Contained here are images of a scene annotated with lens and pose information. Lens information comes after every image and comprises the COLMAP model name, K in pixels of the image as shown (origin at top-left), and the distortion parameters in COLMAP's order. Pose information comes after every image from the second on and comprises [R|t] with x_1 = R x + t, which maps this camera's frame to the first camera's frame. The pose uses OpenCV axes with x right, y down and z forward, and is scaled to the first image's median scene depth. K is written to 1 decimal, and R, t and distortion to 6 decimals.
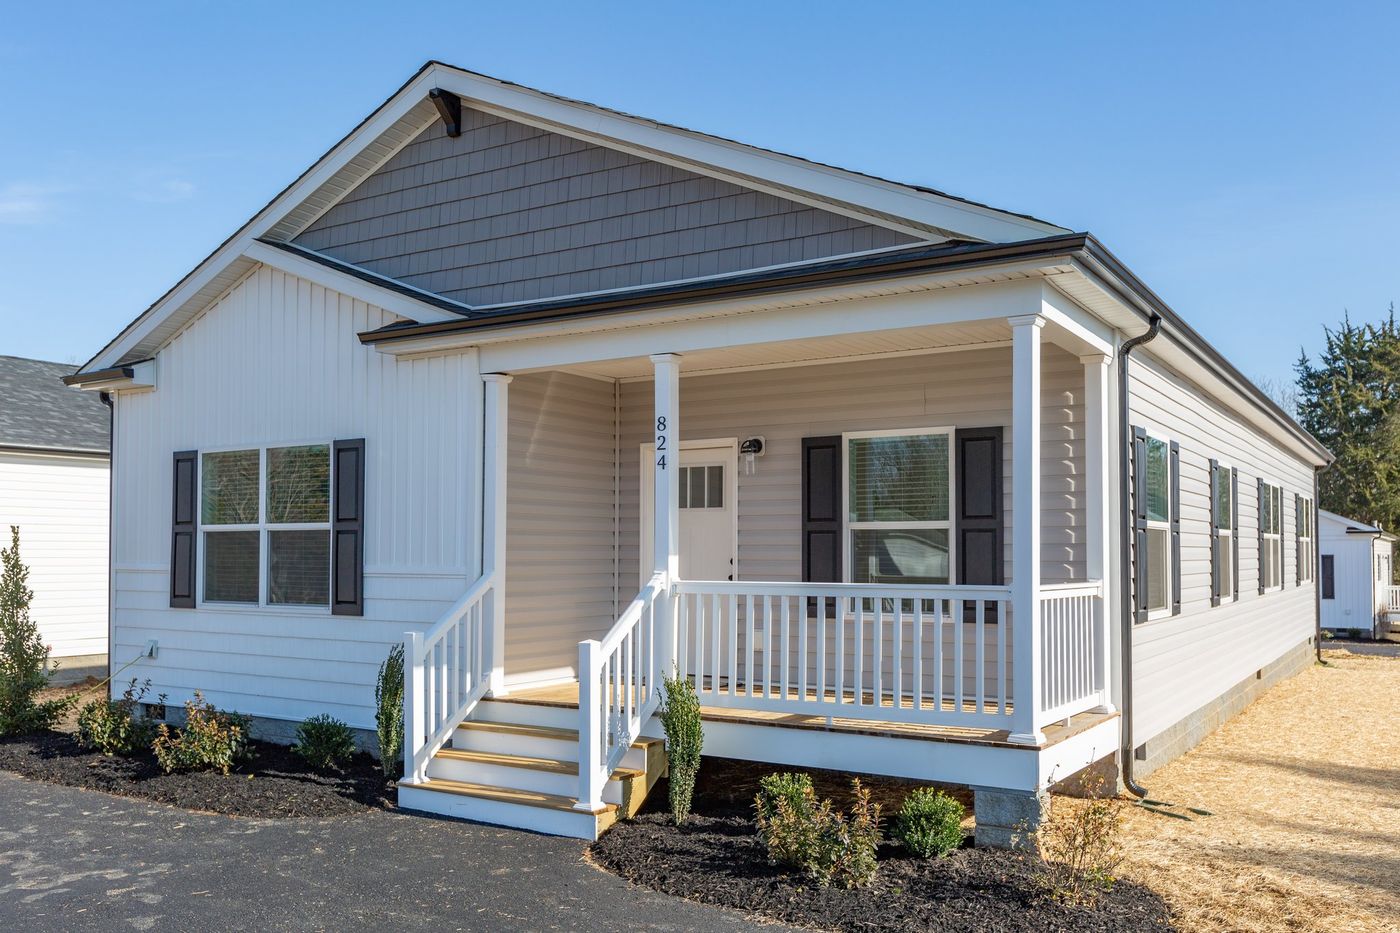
lens RADIAL K [[1196.6, 0, 700.4], [0, 1196.6, 512.7], [0, 0, 1]] dist [0.002547, 0.000285]
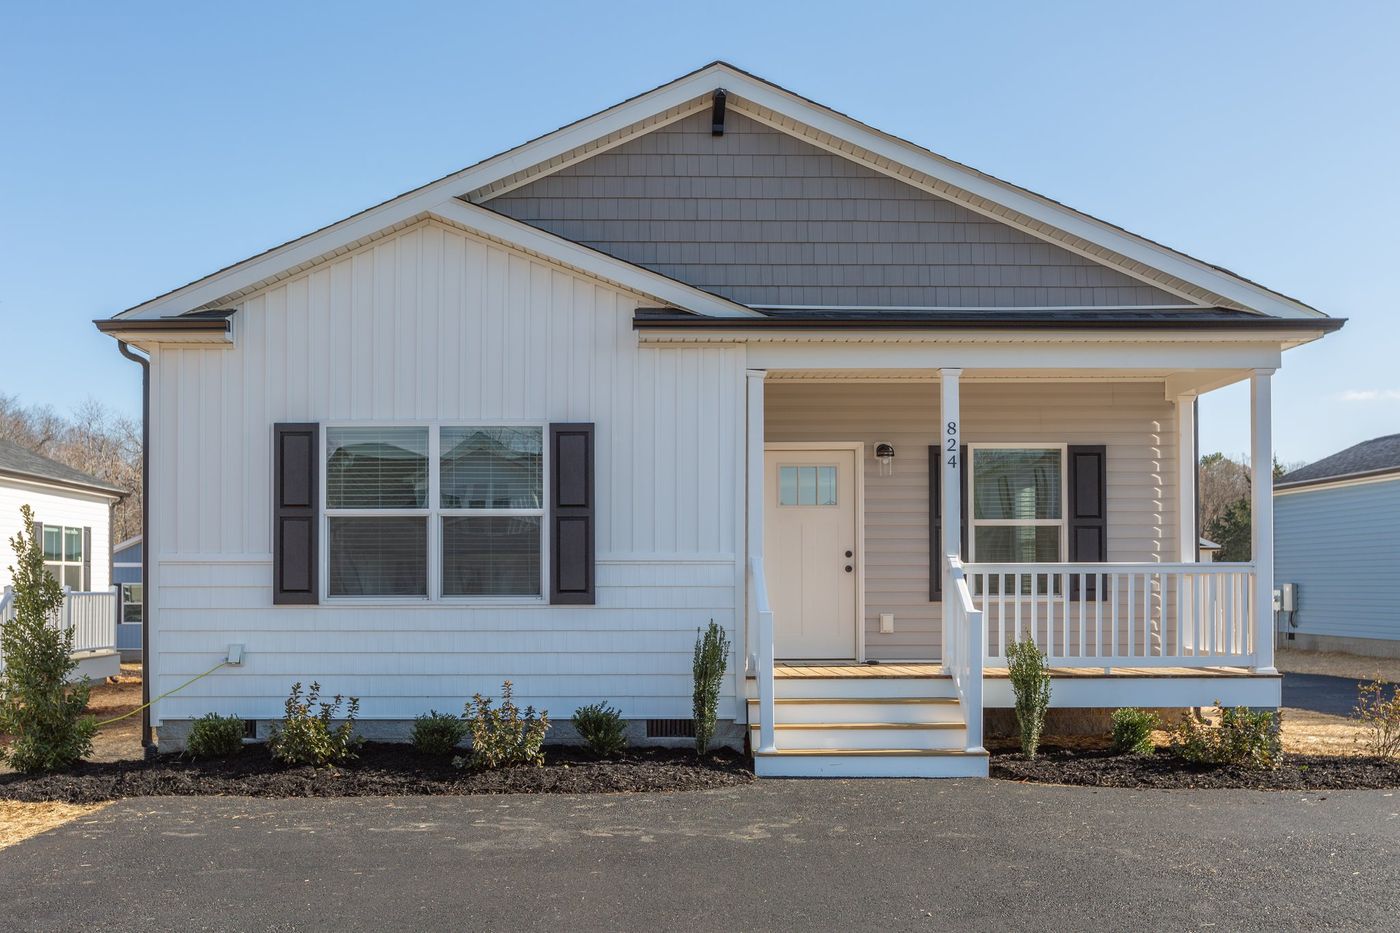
lens RADIAL K [[1377.4, 0, 699.5], [0, 1377.4, 552.2], [0, 0, 1]] dist [-0.010374, 0.001810]
pose [[0.837017, 0.008725, 0.547107, -0.848592], [-0.015472, 0.999850, 0.007725, 0.034461], [-0.546958, -0.014931, 0.837027, 0.011668]]
